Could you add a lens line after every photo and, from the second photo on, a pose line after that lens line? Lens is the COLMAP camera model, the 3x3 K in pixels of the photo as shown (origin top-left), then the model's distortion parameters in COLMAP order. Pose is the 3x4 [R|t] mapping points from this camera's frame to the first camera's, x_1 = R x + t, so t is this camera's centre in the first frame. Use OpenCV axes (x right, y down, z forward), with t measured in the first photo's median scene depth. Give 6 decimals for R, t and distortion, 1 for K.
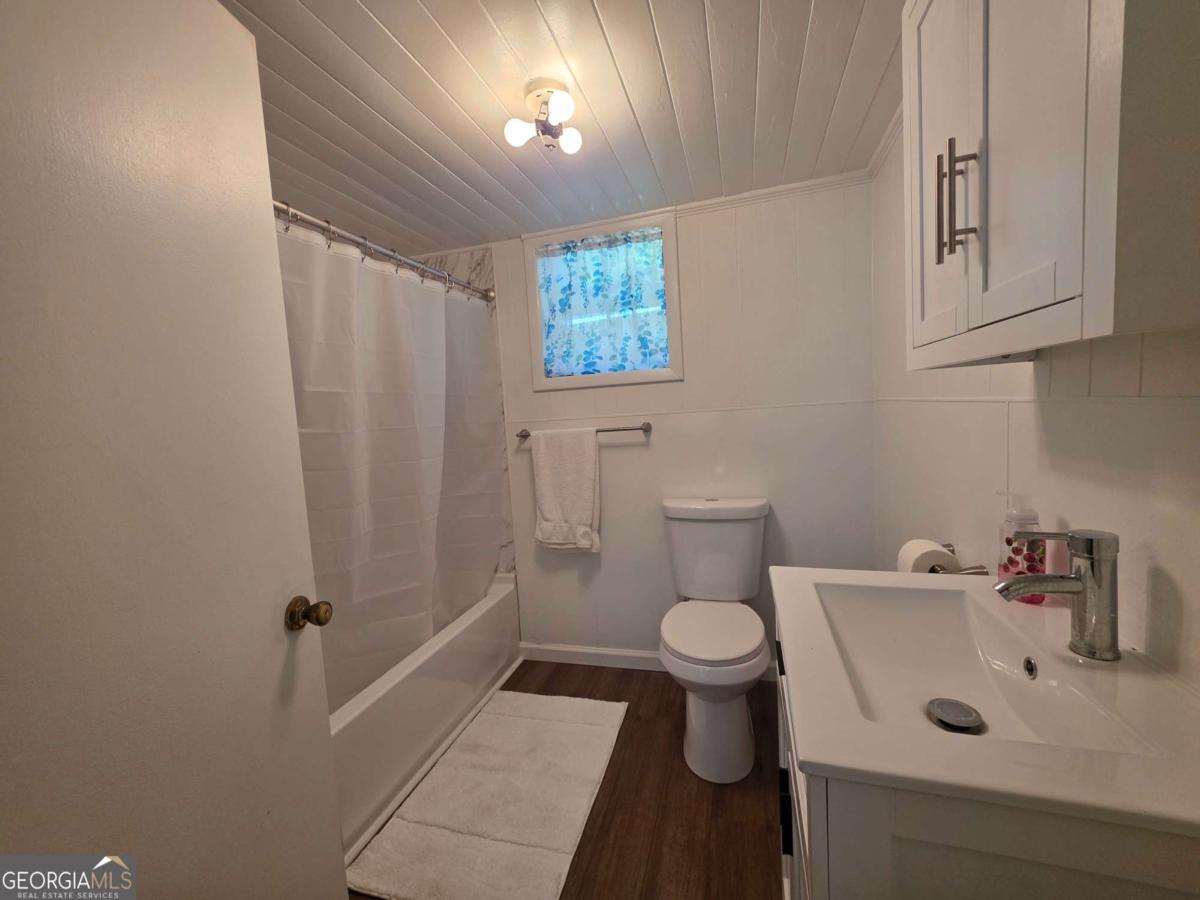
lens RADIAL K [[482.2, 0, 598.1], [0, 482.2, 449.7], [0, 0, 1]] dist [0.001117, 0.000041]
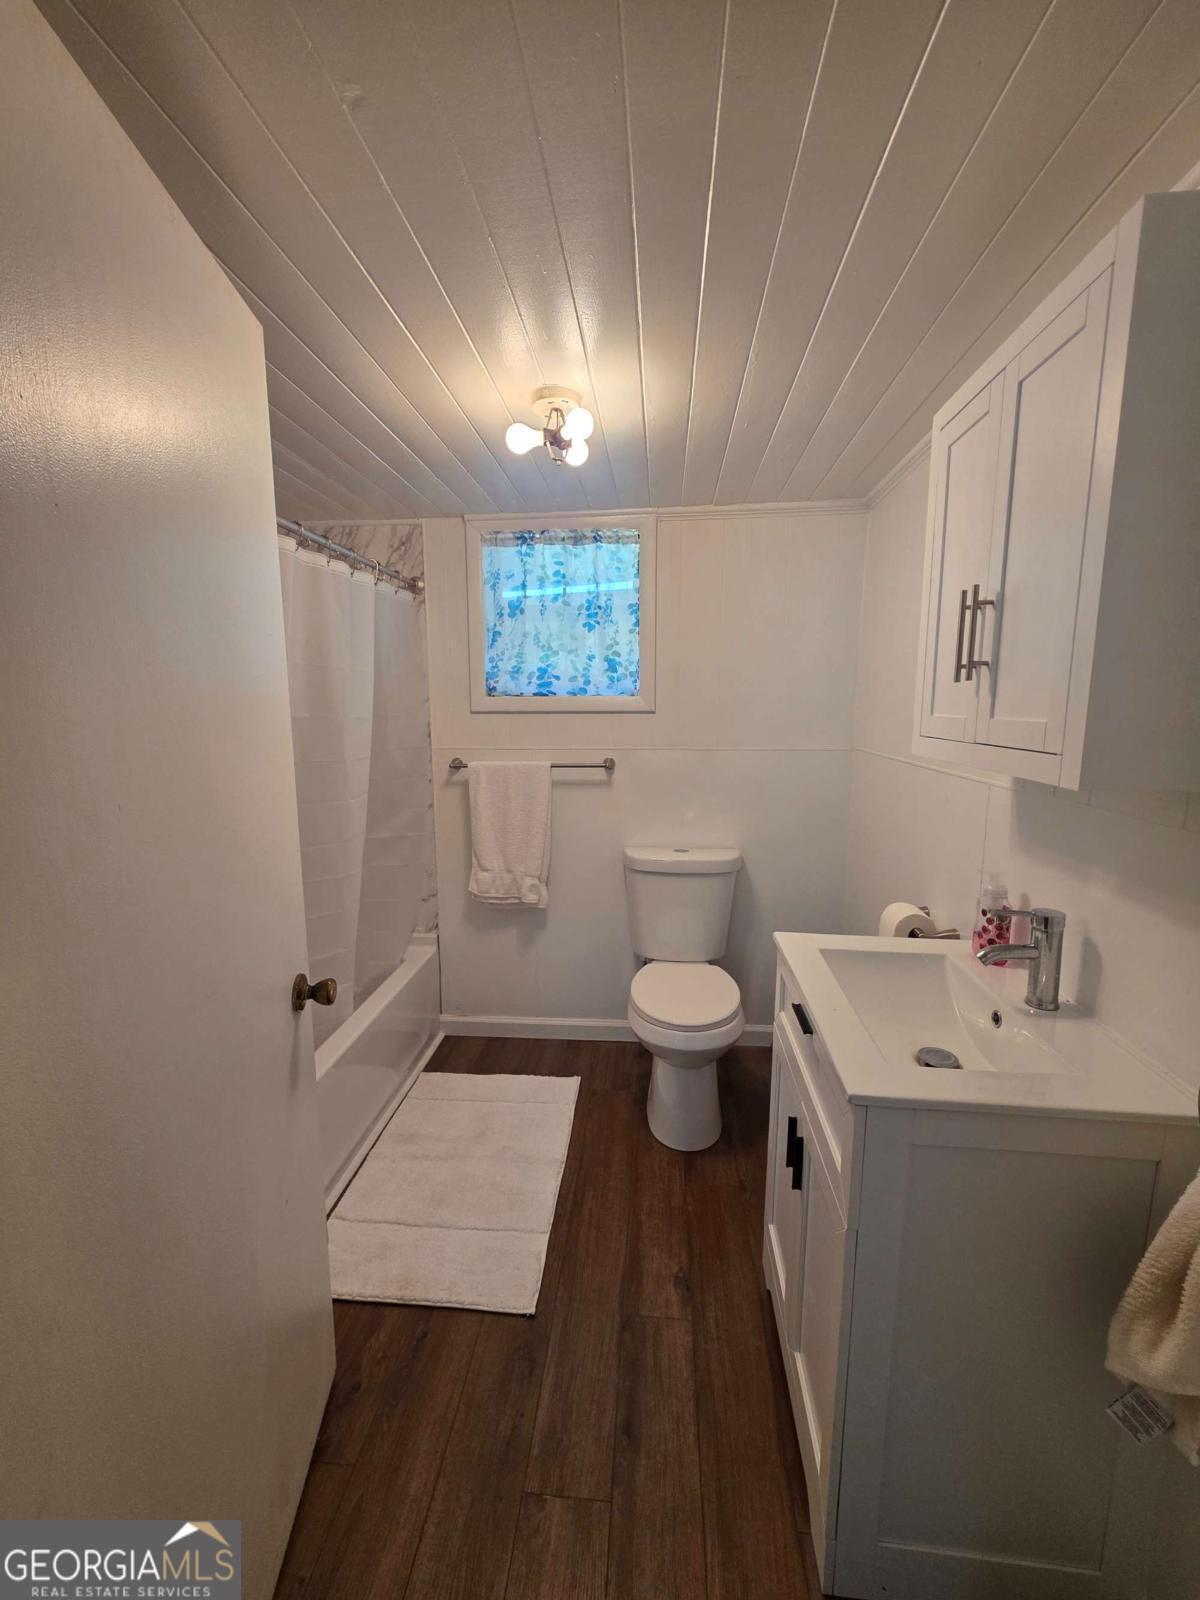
lens RADIAL K [[642.9, 0, 602.6], [0, 642.9, 797.7], [0, 0, 1]] dist [0.001117, 0.000041]
pose [[0.978620, 0.030561, 0.203395, -0.182429], [-0.043134, 0.997403, 0.057674, -0.067121], [-0.201104, -0.065214, 0.977397, -0.151904]]
